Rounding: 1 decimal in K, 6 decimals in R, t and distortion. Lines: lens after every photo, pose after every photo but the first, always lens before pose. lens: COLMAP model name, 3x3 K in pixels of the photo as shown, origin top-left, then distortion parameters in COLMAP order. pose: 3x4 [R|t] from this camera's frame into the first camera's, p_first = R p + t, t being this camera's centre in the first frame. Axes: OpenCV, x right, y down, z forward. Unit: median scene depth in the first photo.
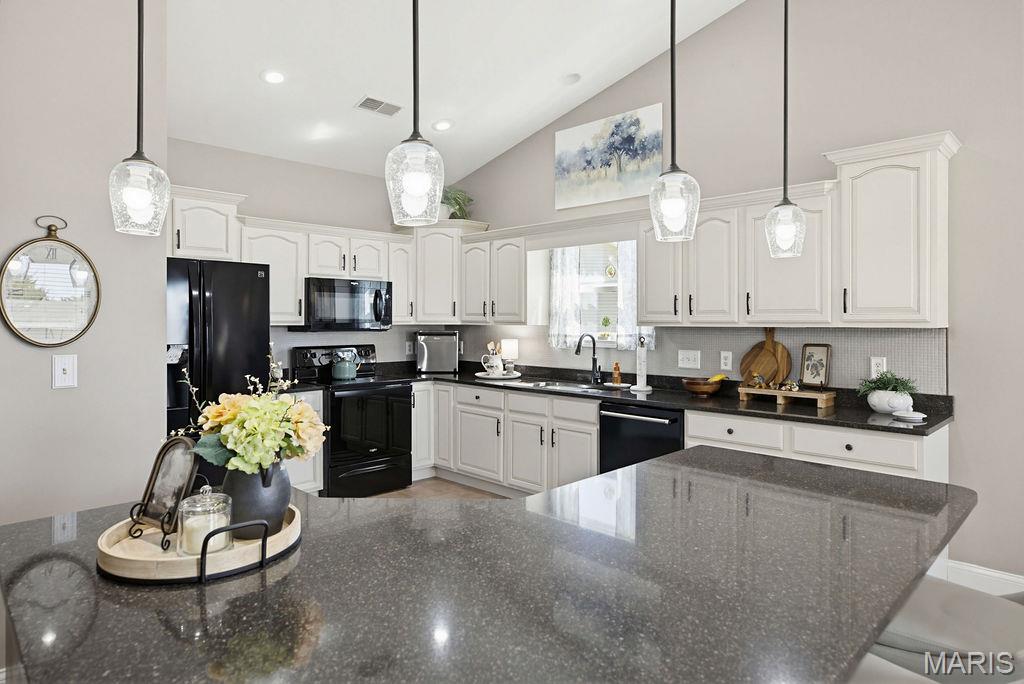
lens RADIAL K [[604.2, 0, 508.5], [0, 604.2, 316.9], [0, 0, 1]] dist [-0.005432, -0.000348]
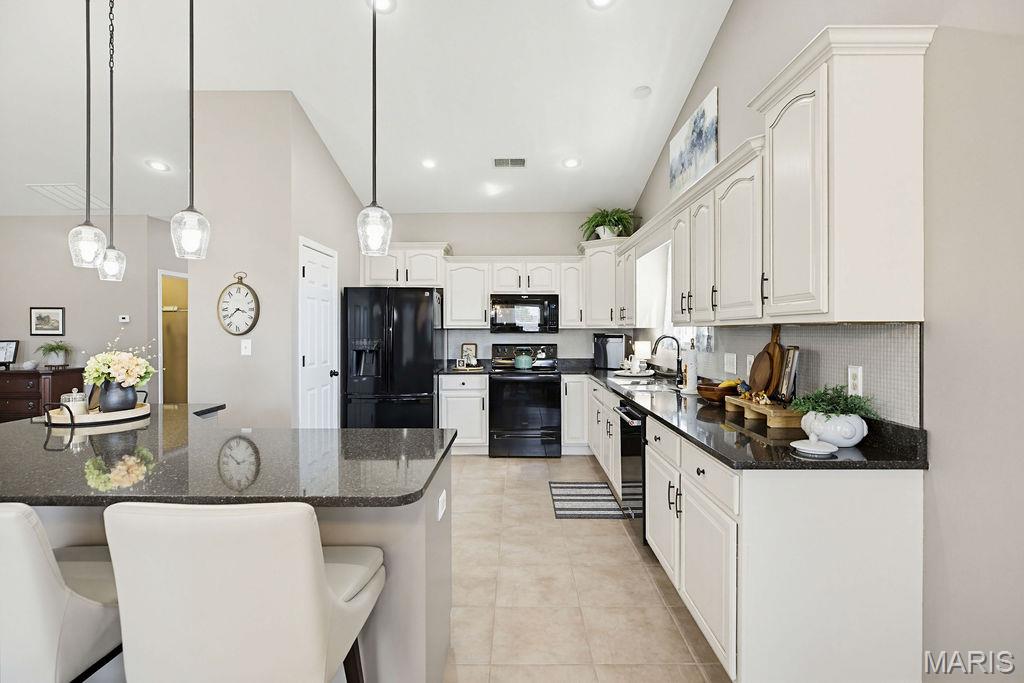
lens RADIAL K [[496.8, 0, 514.5], [0, 496.8, 334.1], [0, 0, 1]] dist [-0.001742, -0.000157]
pose [[0.700539, 0.003777, -0.713604, 0.579903], [0.004902, 0.999937, 0.010105, 0.017240], [0.713597, -0.010577, 0.700476, 0.241394]]
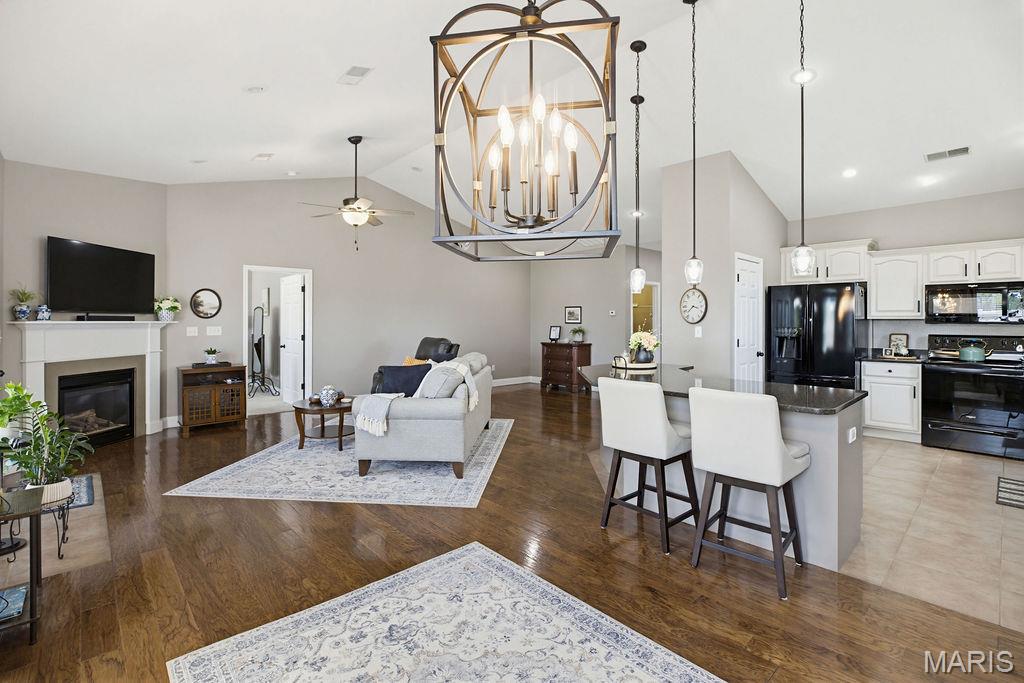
lens RADIAL K [[465.6, 0, 506.9], [0, 465.6, 319.8], [0, 0, 1]] dist [-0.007045, 0.000185]
pose [[-0.043060, -0.002729, -0.999069, 0.857230], [0.003715, 0.999989, -0.002892, 0.017054], [0.999066, -0.003836, -0.043050, 0.069895]]
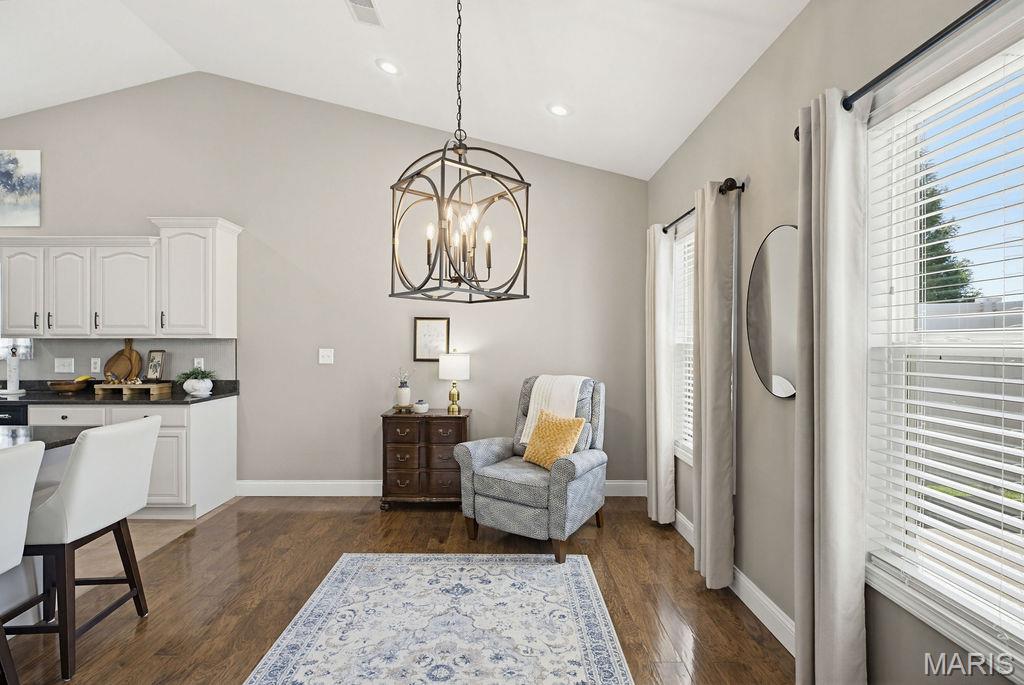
lens RADIAL K [[470.2, 0, 505.9], [0, 470.2, 342.7], [0, 0, 1]] dist [-0.003020, -0.000200]
pose [[0.707387, 0.001617, 0.706824, 0.250988], [-0.004477, 0.999988, 0.002192, 0.016744], [-0.706812, -0.004715, 0.707386, -0.299817]]
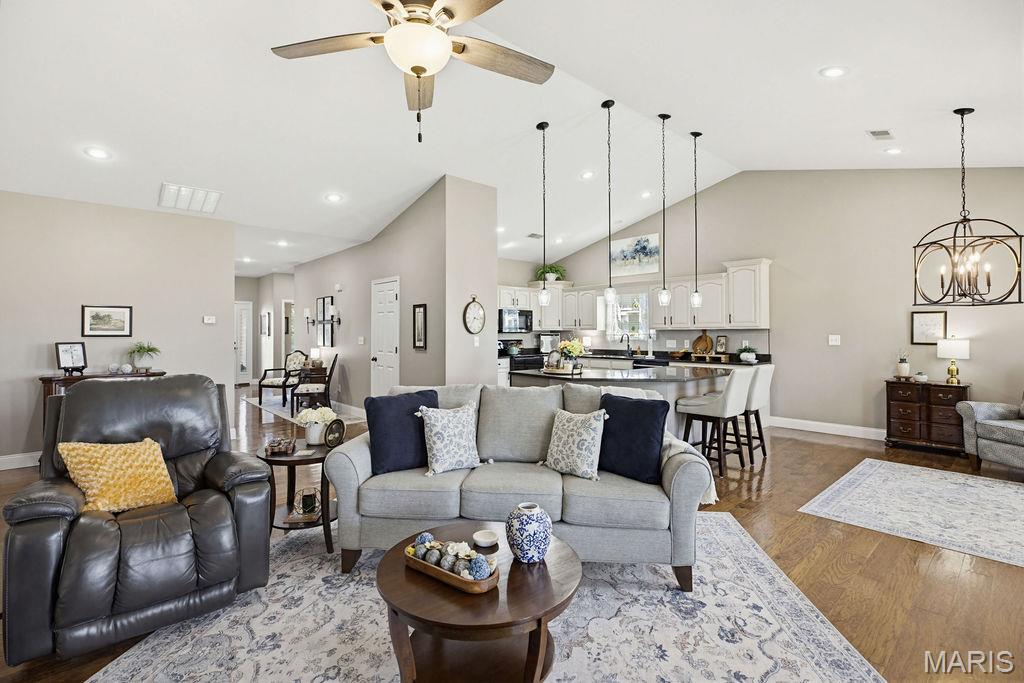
lens RADIAL K [[468.2, 0, 508.6], [0, 468.2, 327.8], [0, 0, 1]] dist [-0.003811, 0.000623]
pose [[0.998525, -0.003213, -0.054204, -0.222441], [0.002885, 0.999977, -0.006128, 0.016626], [0.054223, 0.005962, 0.998511, -0.813530]]
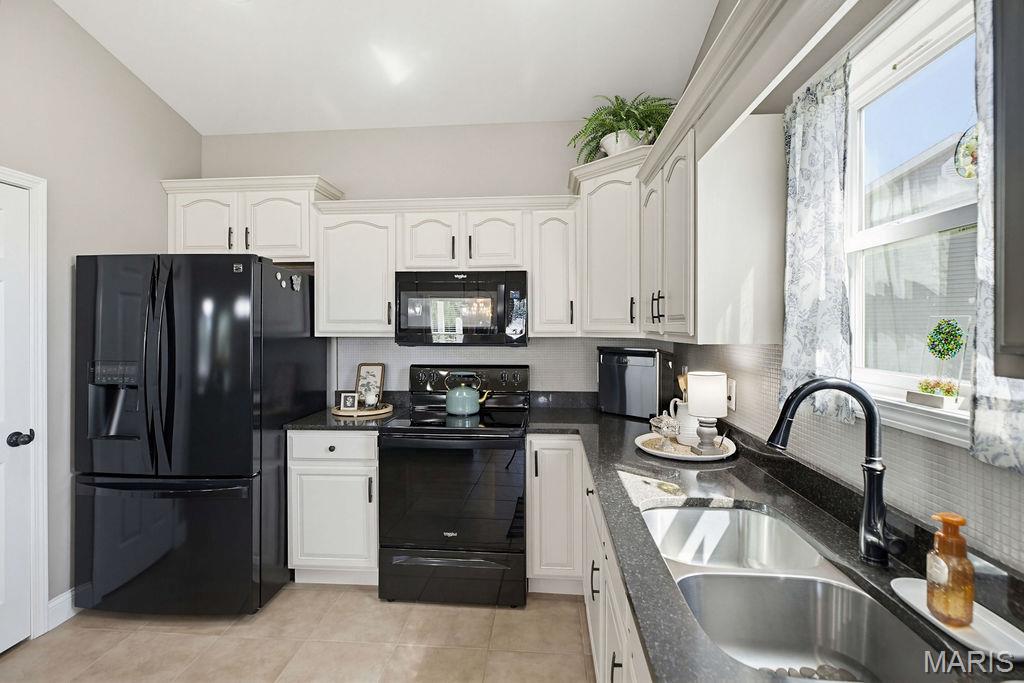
lens RADIAL K [[468.2, 0, 508.6], [0, 468.2, 327.8], [0, 0, 1]] dist [-0.003811, 0.000623]
pose [[0.642281, 0.000116, -0.766469, 0.212529], [0.004687, 0.999981, 0.004079, 0.001389], [0.766455, -0.006212, 0.642268, 0.789734]]
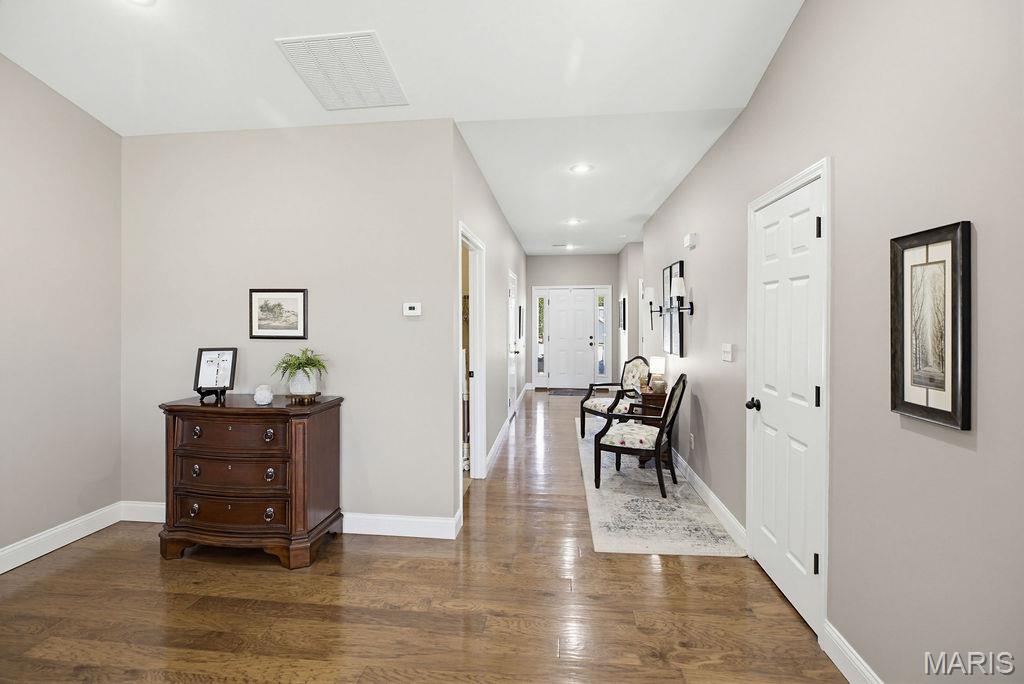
lens RADIAL K [[468.2, 0, 508.6], [0, 468.2, 328.3], [0, 0, 1]] dist [-0.003811, 0.000623]
pose [[0.620627, 0.013650, -0.783988, -0.483378], [0.003328, 0.999794, 0.020042, -0.000699], [0.784099, -0.015048, 0.620453, 0.110786]]
